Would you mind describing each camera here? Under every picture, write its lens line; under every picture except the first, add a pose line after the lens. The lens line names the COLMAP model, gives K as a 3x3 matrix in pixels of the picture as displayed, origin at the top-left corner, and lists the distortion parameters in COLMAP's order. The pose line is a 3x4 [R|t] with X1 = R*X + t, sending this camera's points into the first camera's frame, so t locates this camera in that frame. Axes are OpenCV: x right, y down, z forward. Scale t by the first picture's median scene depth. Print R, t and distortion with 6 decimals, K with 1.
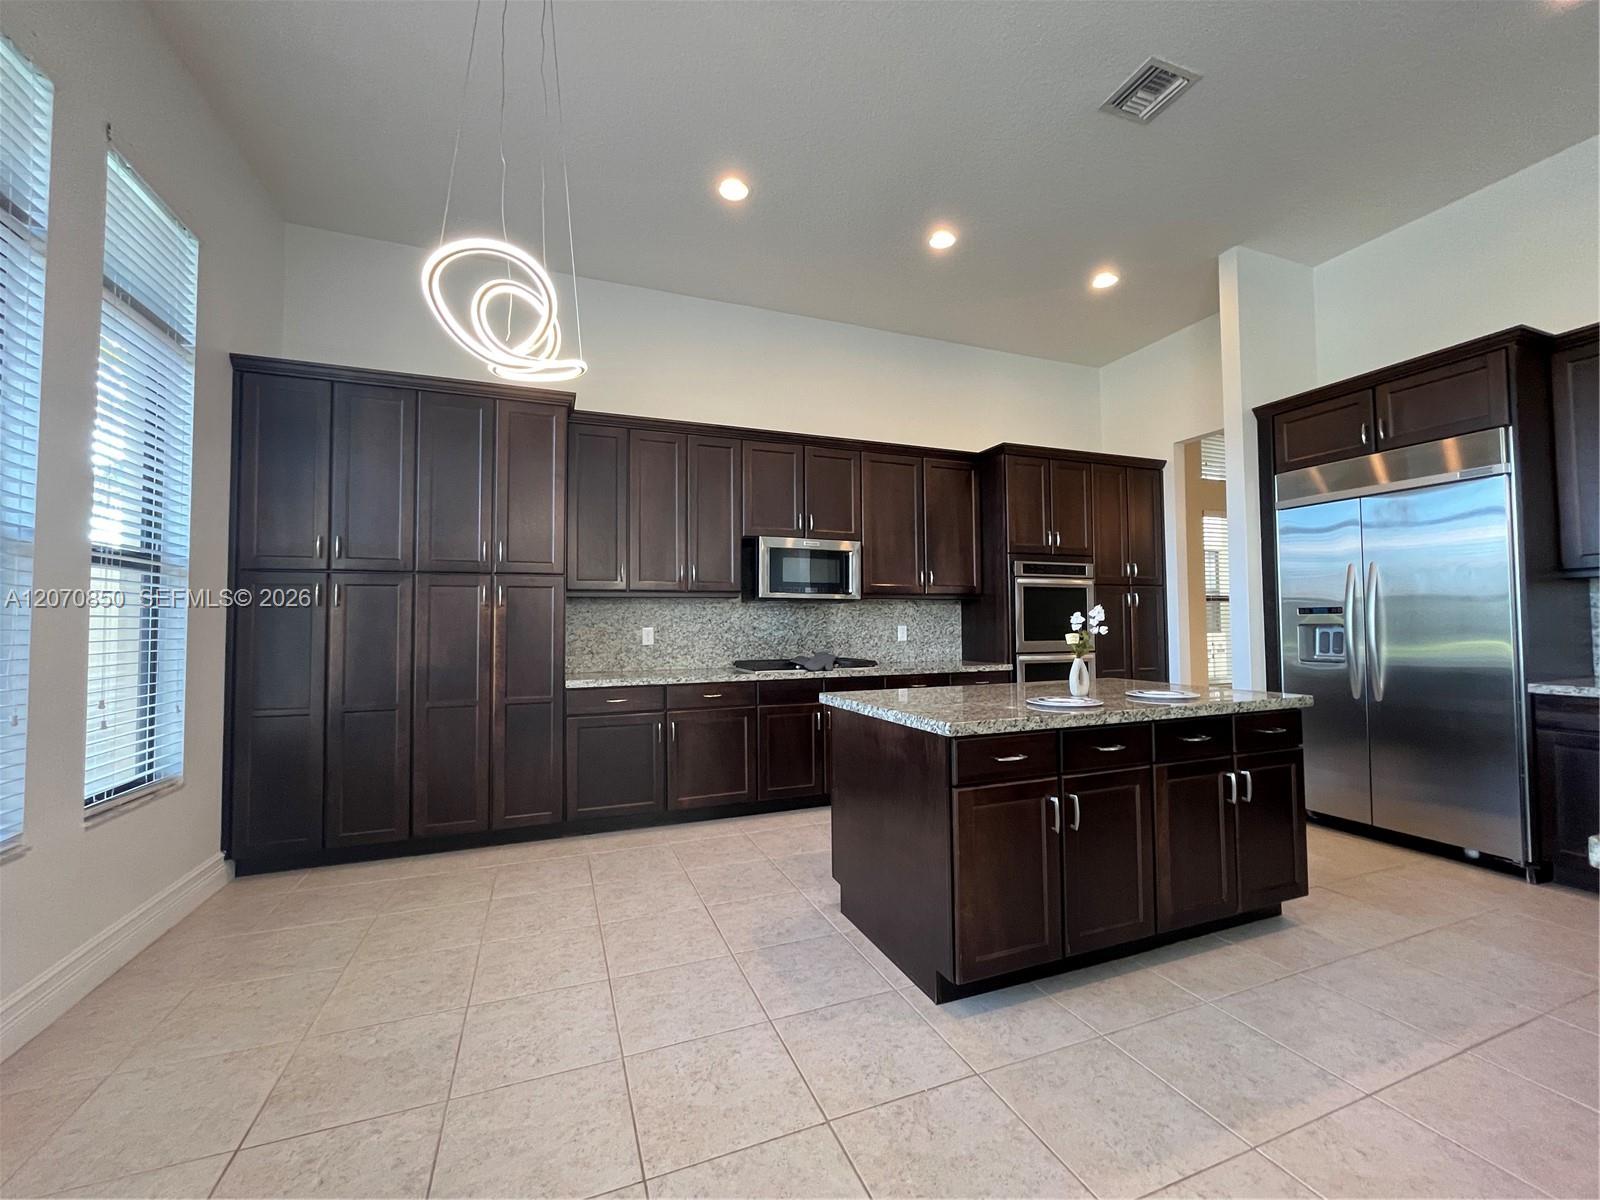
lens RADIAL K [[647.9, 0, 800.0], [0, 647.9, 600.0], [0, 0, 1]] dist [-0.002952, -0.000300]
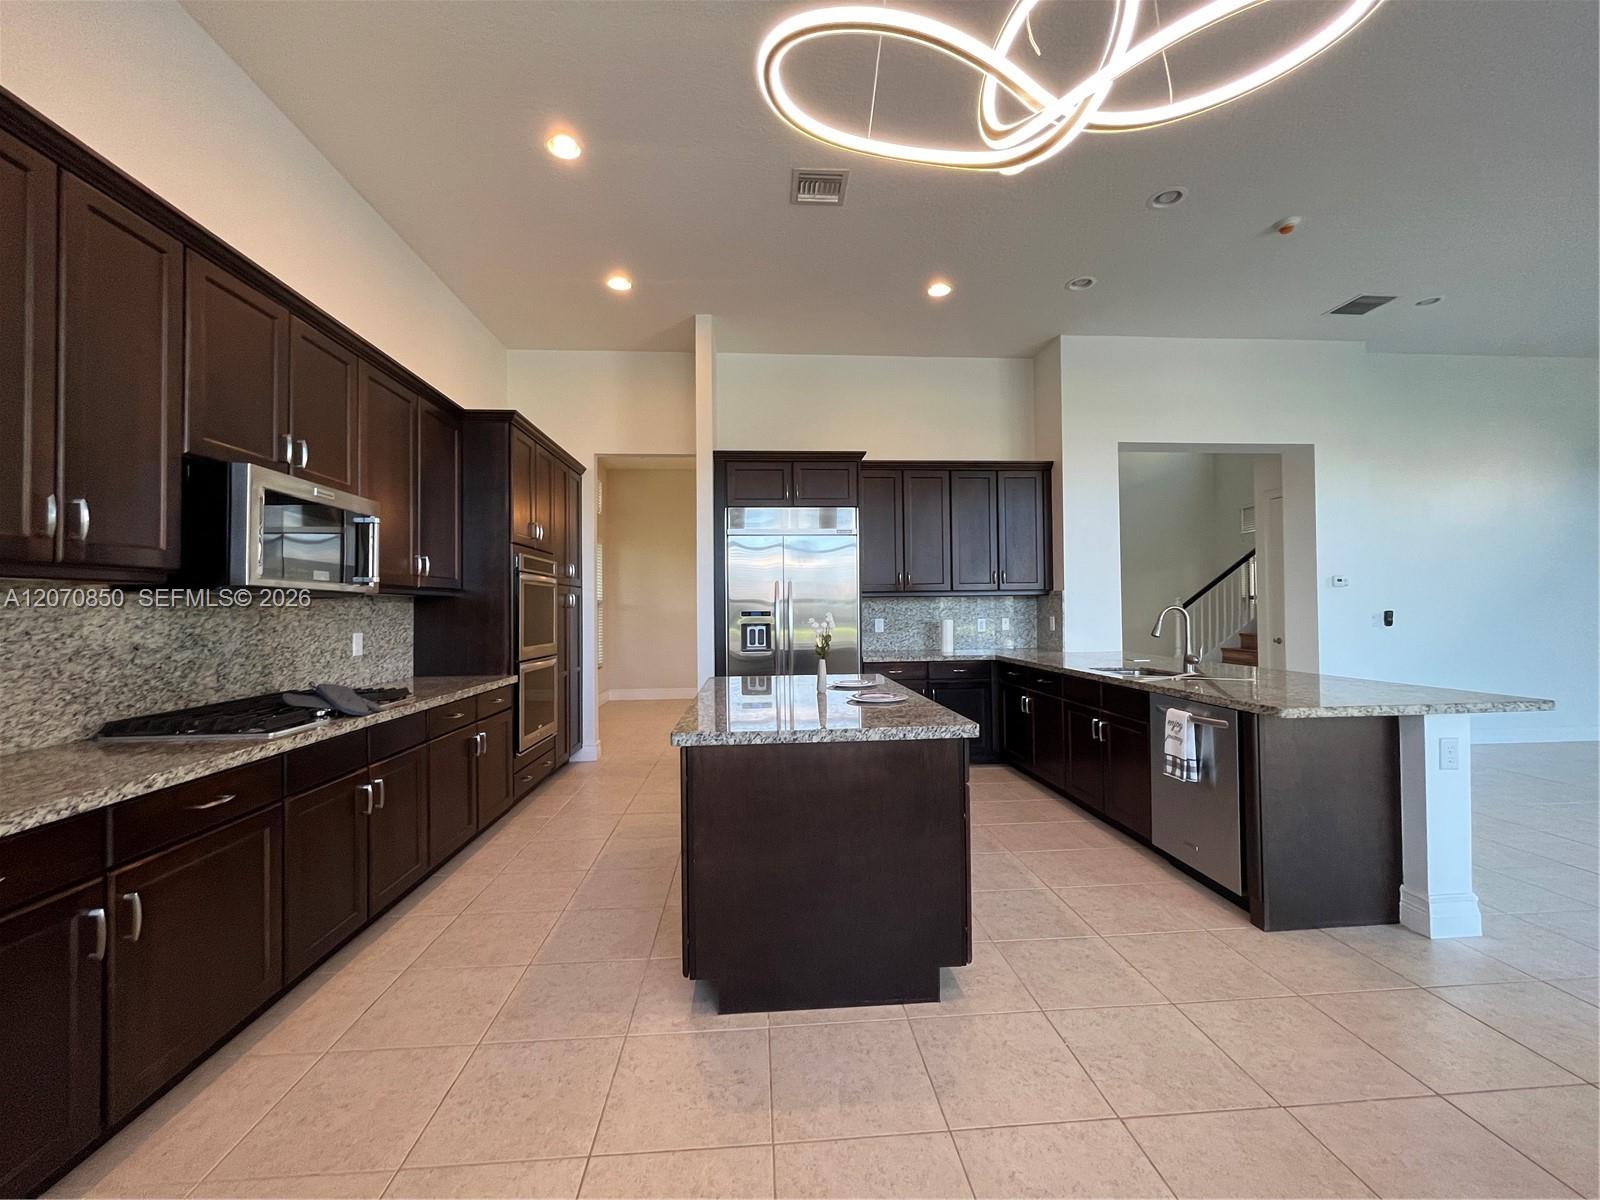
lens RADIAL K [[647.9, 0, 800.0], [0, 647.9, 600.0], [0, 0, 1]] dist [-0.002952, -0.000300]
pose [[0.295594, 0.019937, 0.955106, -0.410574], [-0.028089, 0.999531, -0.012171, 0.001503], [-0.954901, -0.023230, 0.296015, 0.443629]]
